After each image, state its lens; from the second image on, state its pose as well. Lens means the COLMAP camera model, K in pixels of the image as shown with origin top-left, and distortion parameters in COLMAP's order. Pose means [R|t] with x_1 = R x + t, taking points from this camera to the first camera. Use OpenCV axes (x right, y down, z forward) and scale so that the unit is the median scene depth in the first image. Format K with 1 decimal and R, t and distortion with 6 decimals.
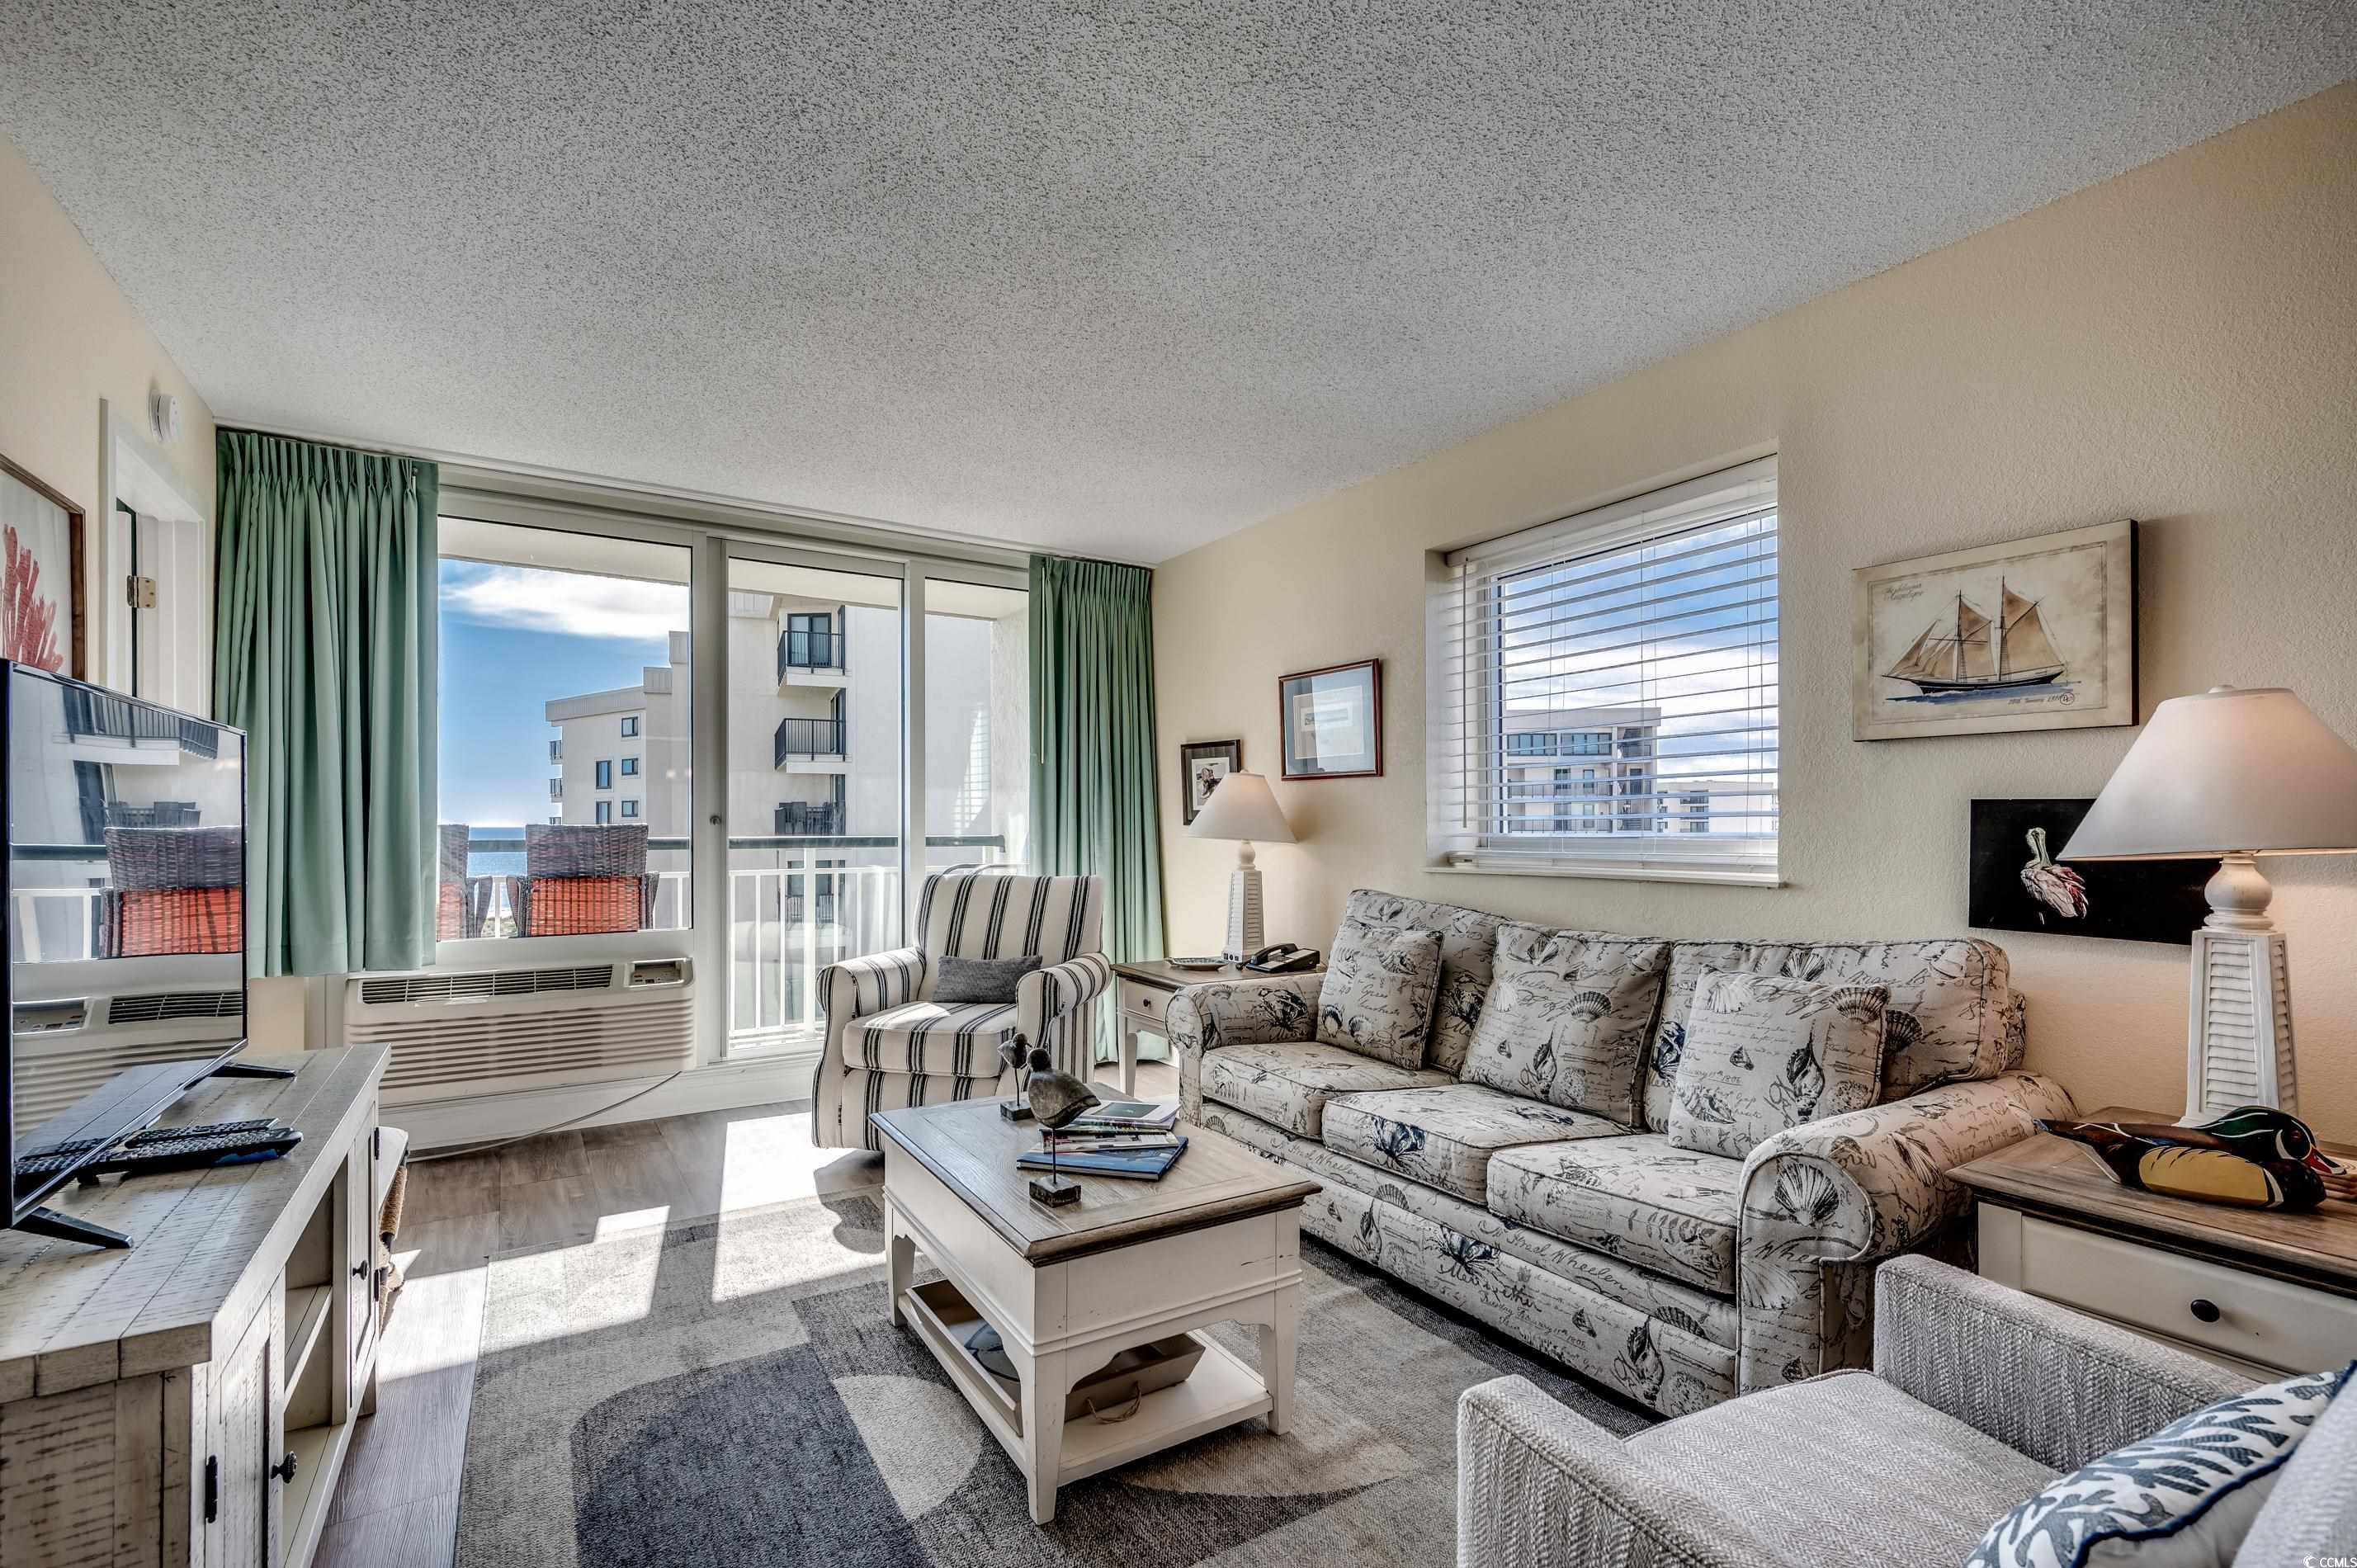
lens RADIAL K [[1034.6, 0, 1177.8], [0, 1034.6, 816.4], [0, 0, 1]] dist [-0.000016, 0.000124]
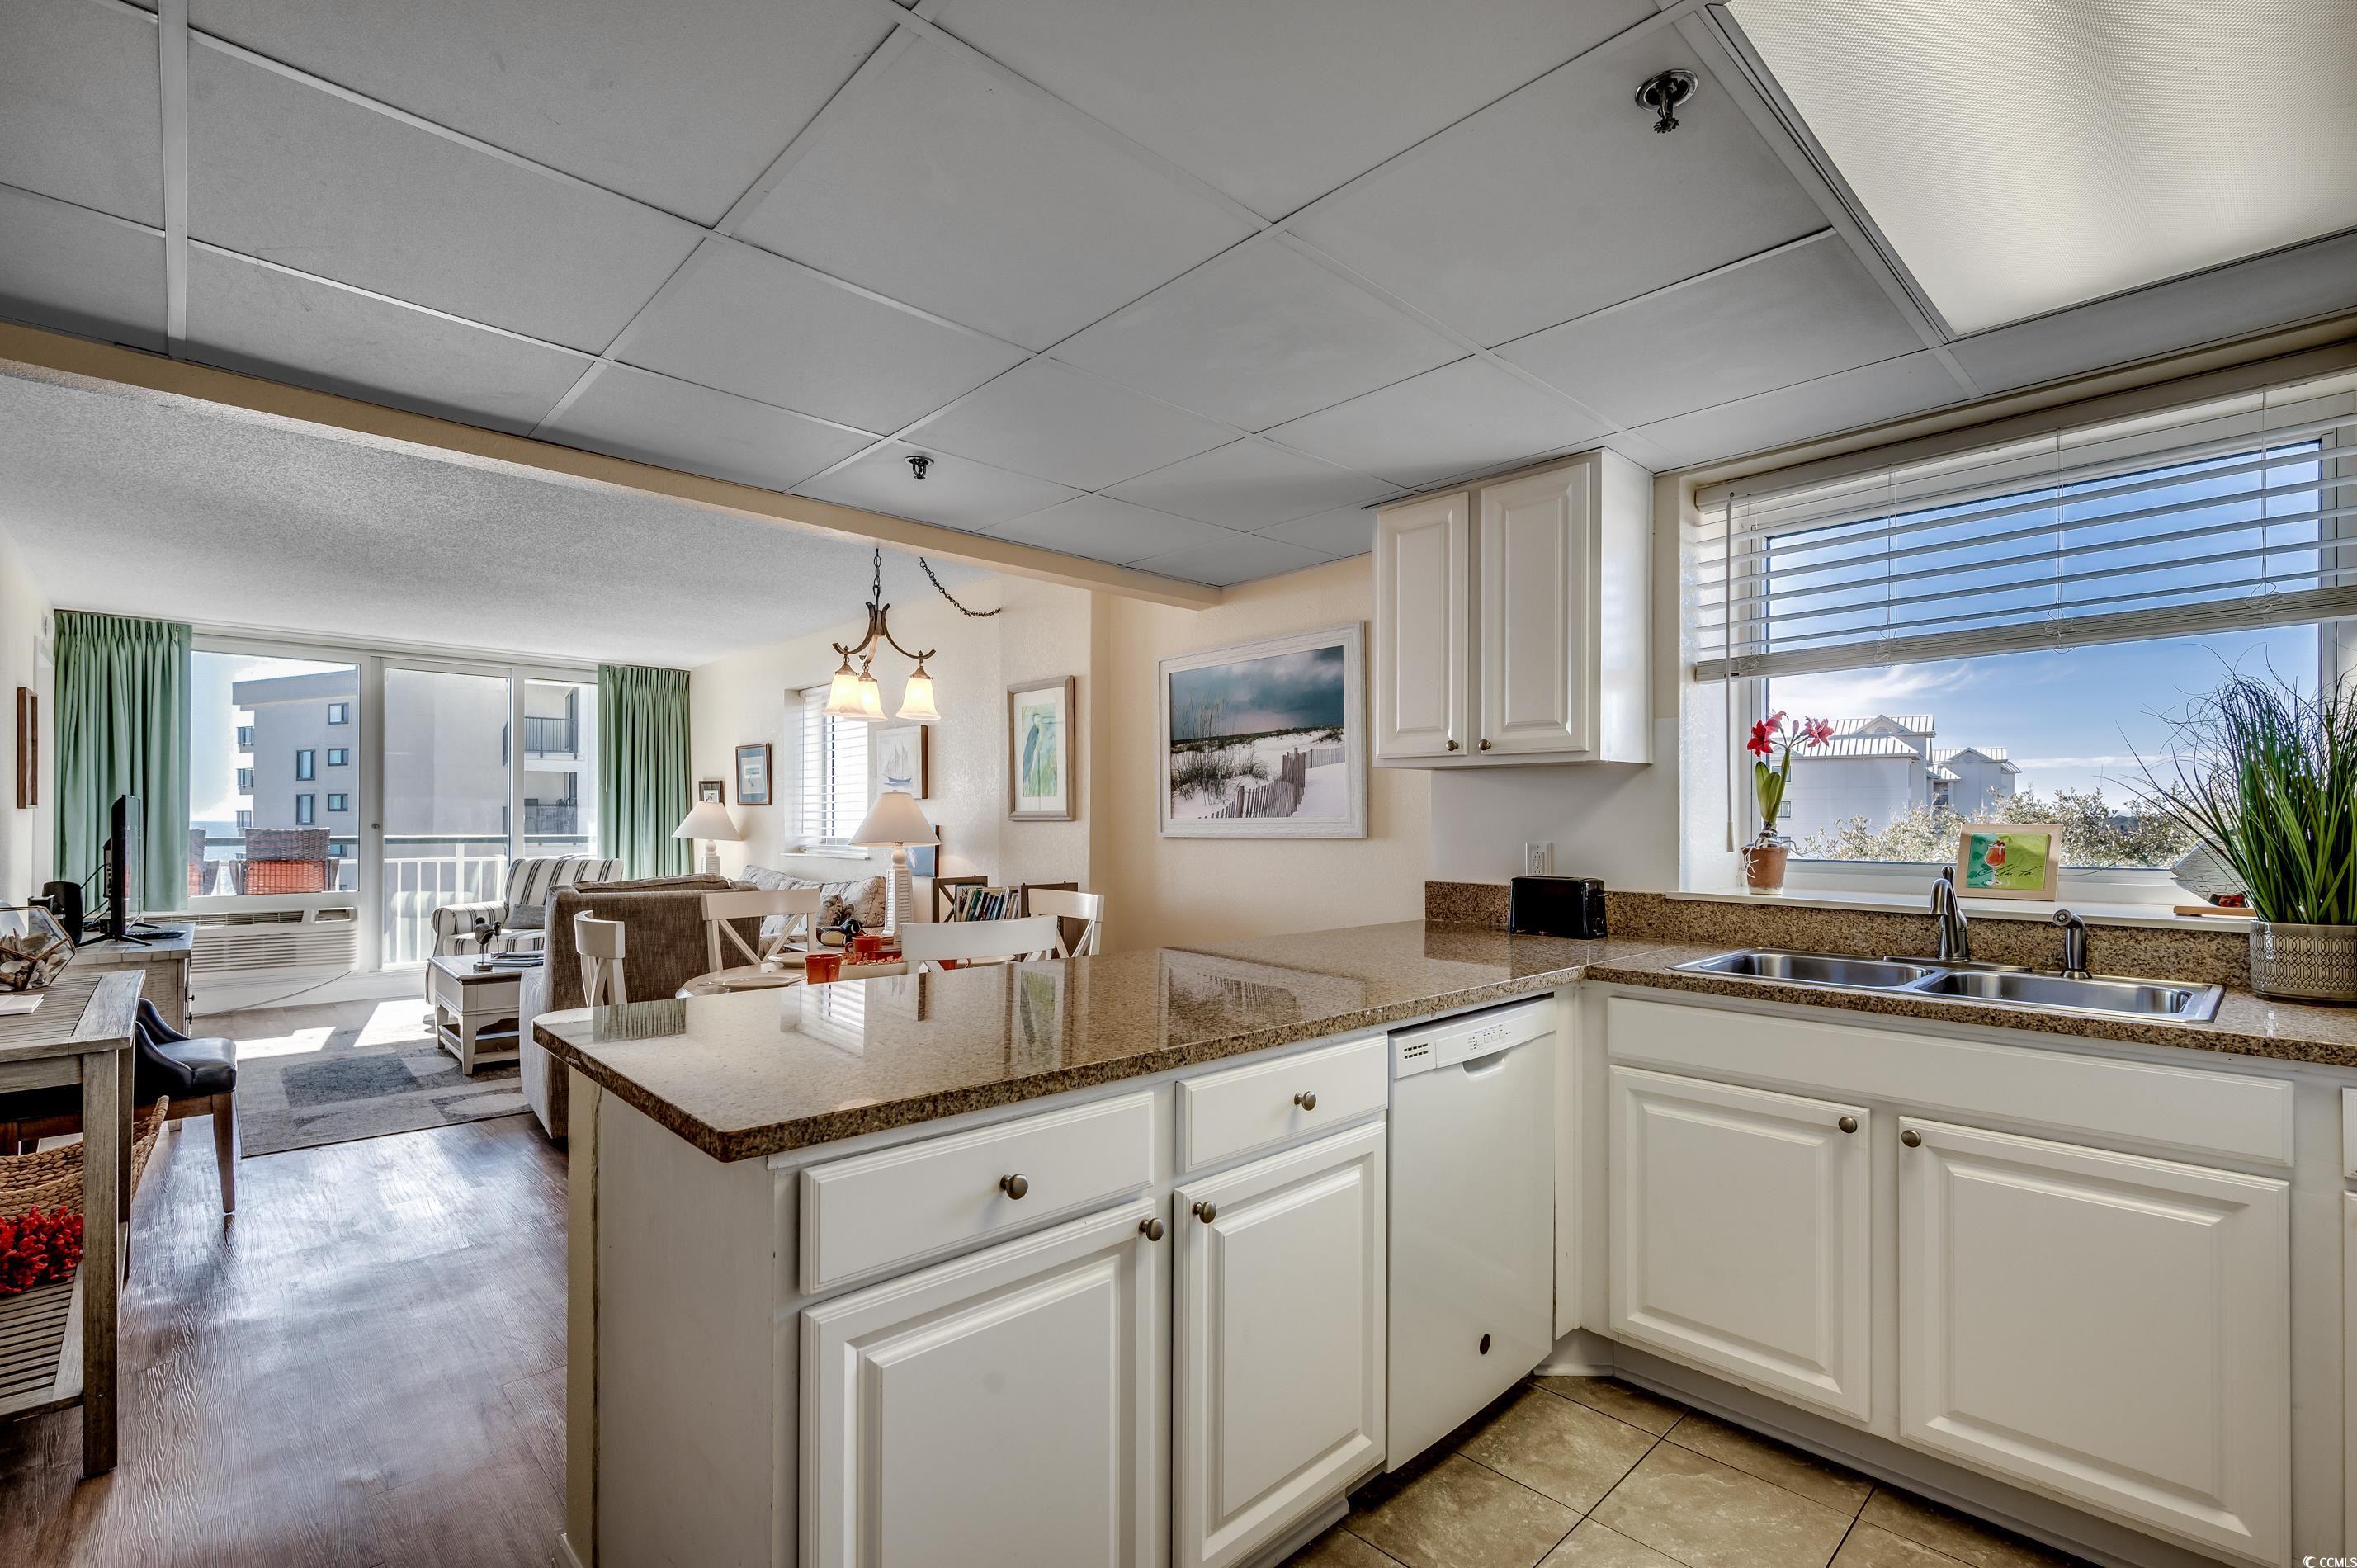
lens RADIAL K [[1034.6, 0, 1177.8], [0, 1034.6, 816.4], [0, 0, 1]] dist [-0.000016, 0.000124]
pose [[0.981288, 0.005882, 0.192454, 0.612068], [-0.006277, 0.999979, 0.001442, -0.028182], [-0.192441, -0.002624, 0.981305, -1.081731]]
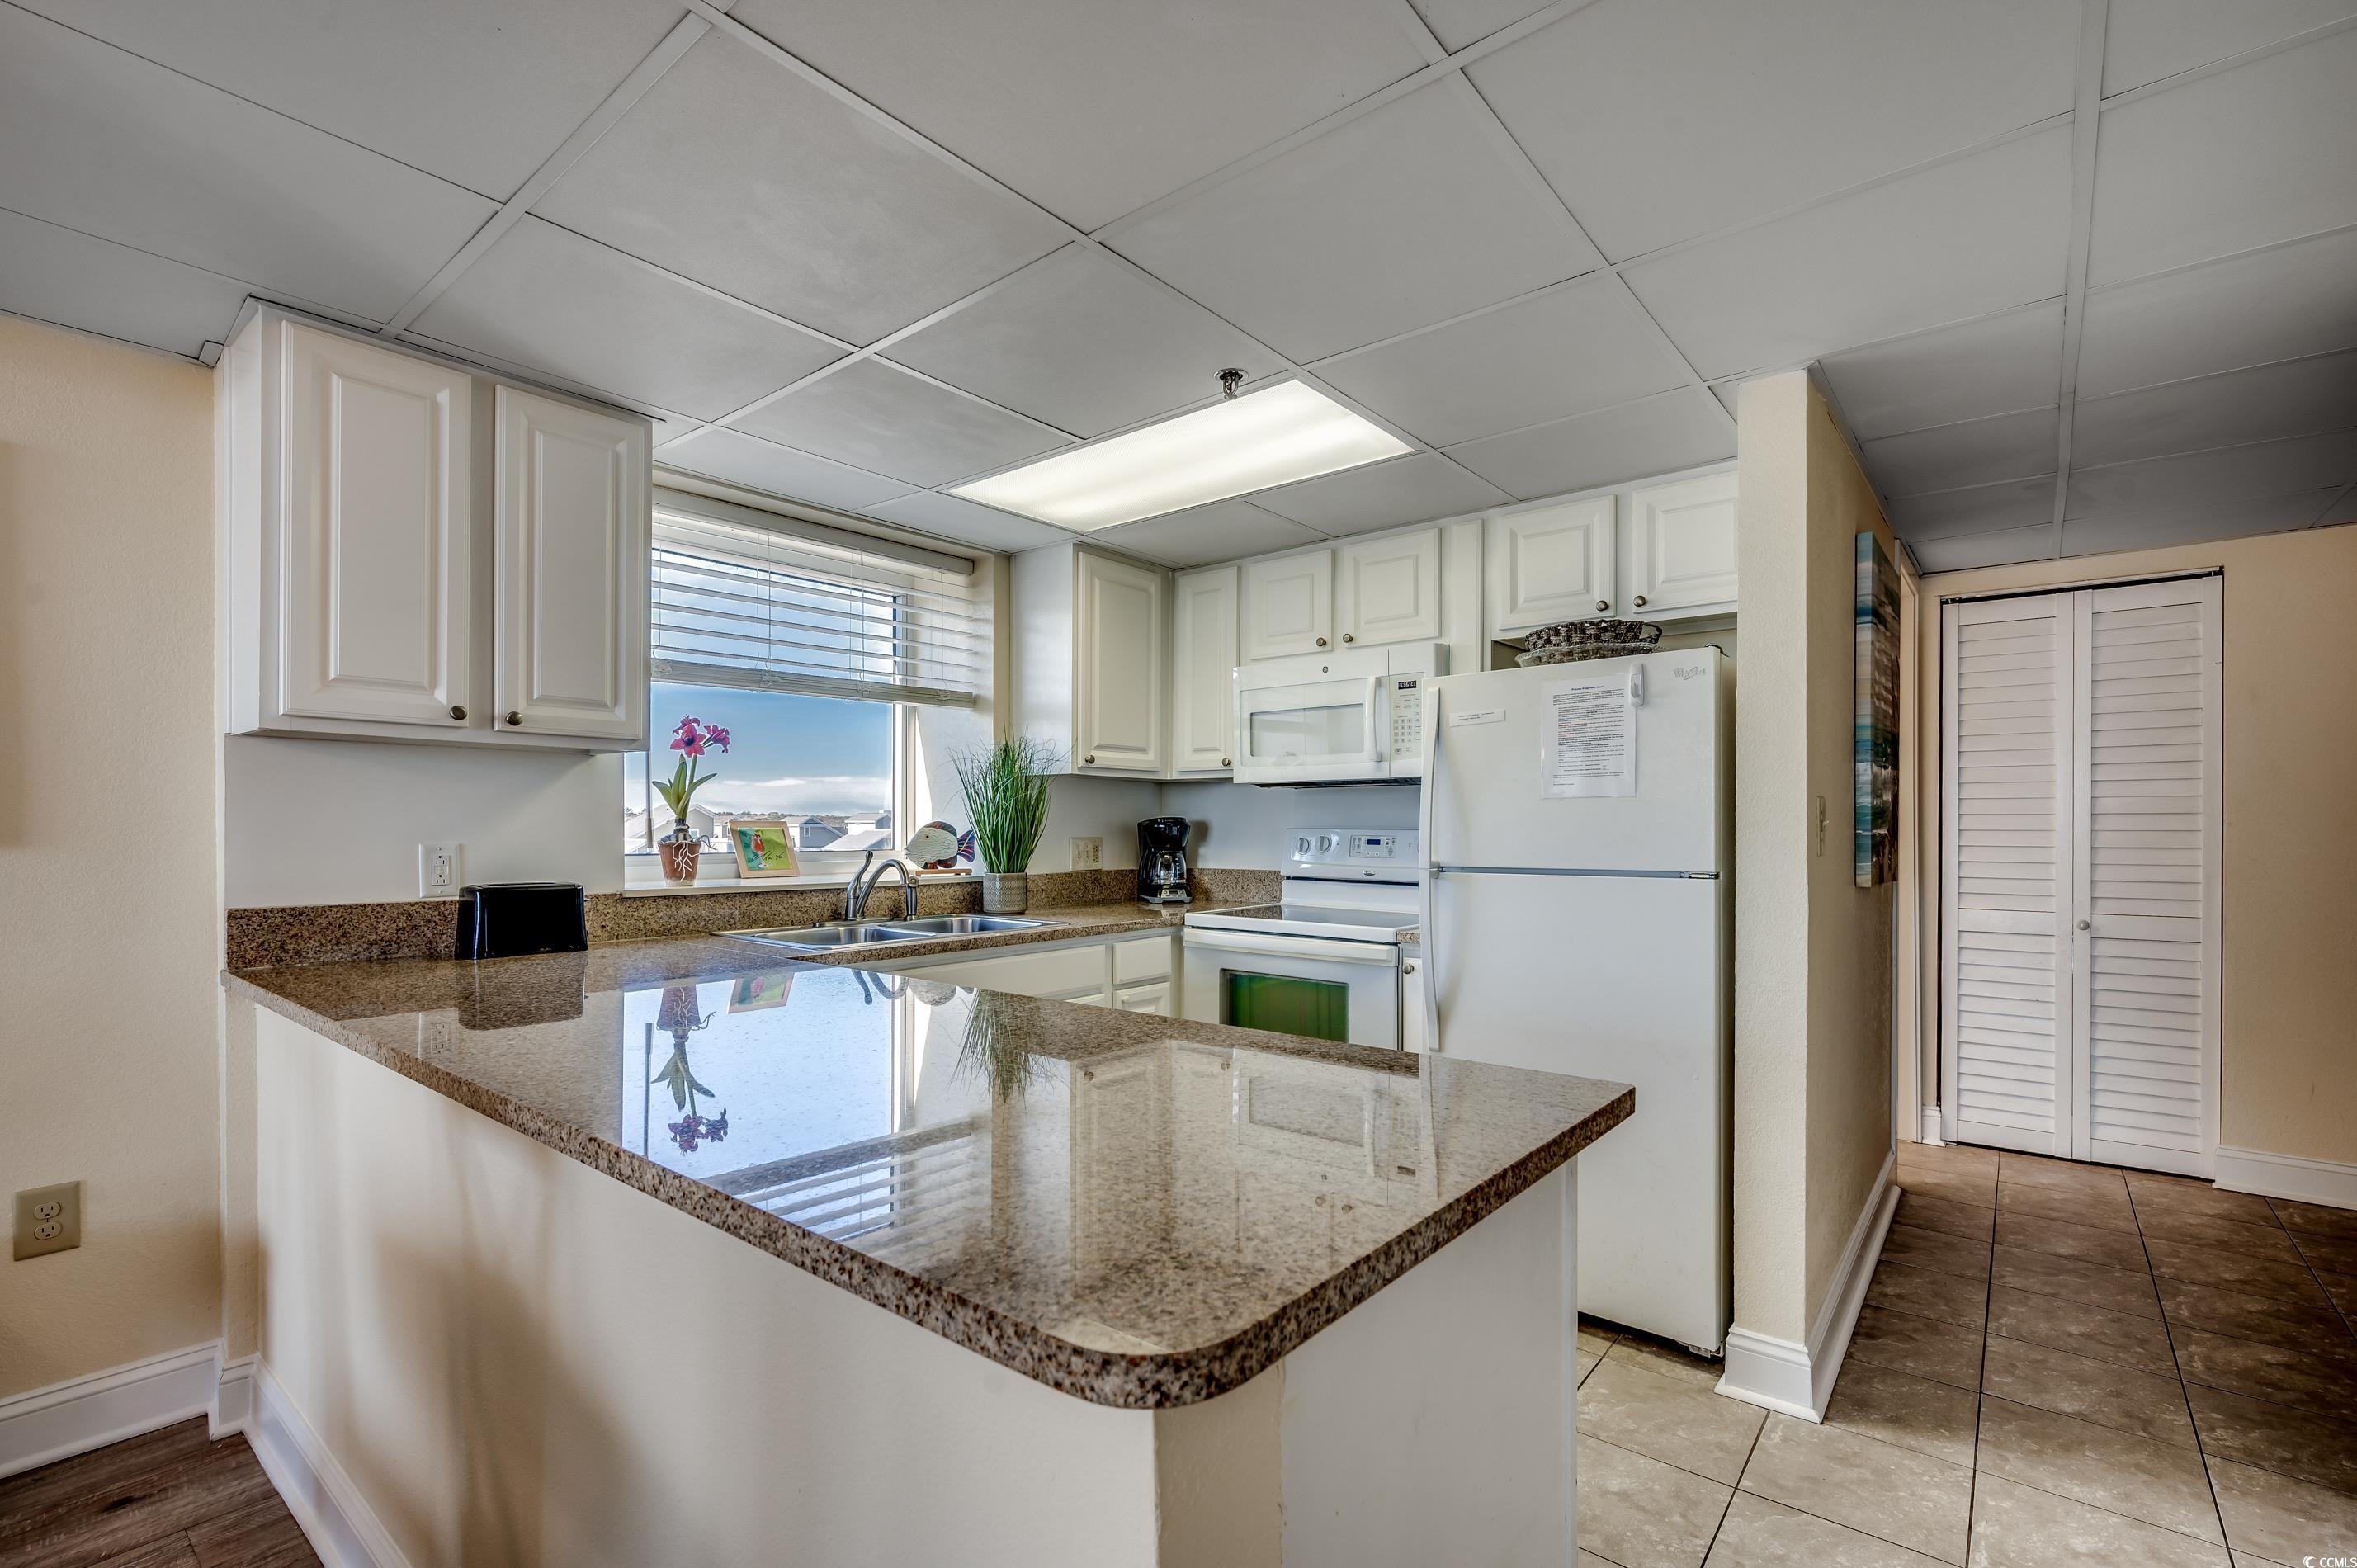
lens RADIAL K [[1057.4, 0, 1182.9], [0, 1057.4, 824.1], [0, 0, 1]] dist [0.002152, -0.000009]
pose [[-0.314255, 0.002115, 0.949336, 0.289774], [-0.008258, 0.999954, -0.004961, -0.020782], [-0.949303, -0.009399, -0.314223, -0.568791]]
